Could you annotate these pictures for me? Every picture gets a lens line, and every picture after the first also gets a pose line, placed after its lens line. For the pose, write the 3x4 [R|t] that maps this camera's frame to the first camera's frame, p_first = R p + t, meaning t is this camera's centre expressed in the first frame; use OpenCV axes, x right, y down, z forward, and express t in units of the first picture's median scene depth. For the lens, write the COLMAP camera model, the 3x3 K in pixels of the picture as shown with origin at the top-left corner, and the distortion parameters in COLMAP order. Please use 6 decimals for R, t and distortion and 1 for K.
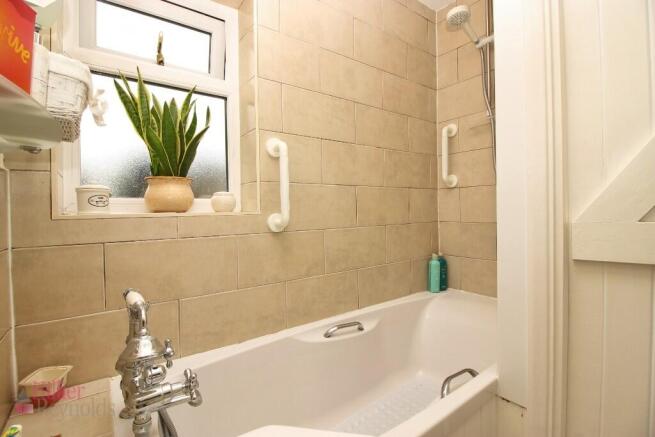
lens RADIAL K [[306.3, 0, 325.5], [0, 306.3, 213.7], [0, 0, 1]] dist [-0.000608, -0.000862]
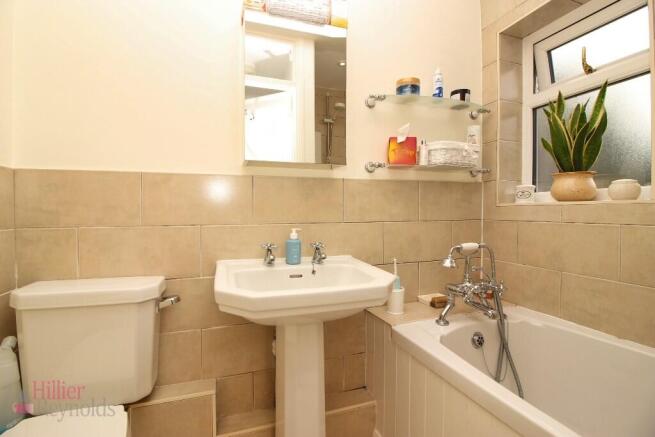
lens RADIAL K [[306.3, 0, 325.5], [0, 306.3, 213.7], [0, 0, 1]] dist [-0.000608, -0.000862]
pose [[-0.288244, 0.022967, -0.957282, 0.878960], [-0.003523, 0.999680, 0.025046, 0.017187], [0.957551, 0.010592, -0.288071, 0.397359]]
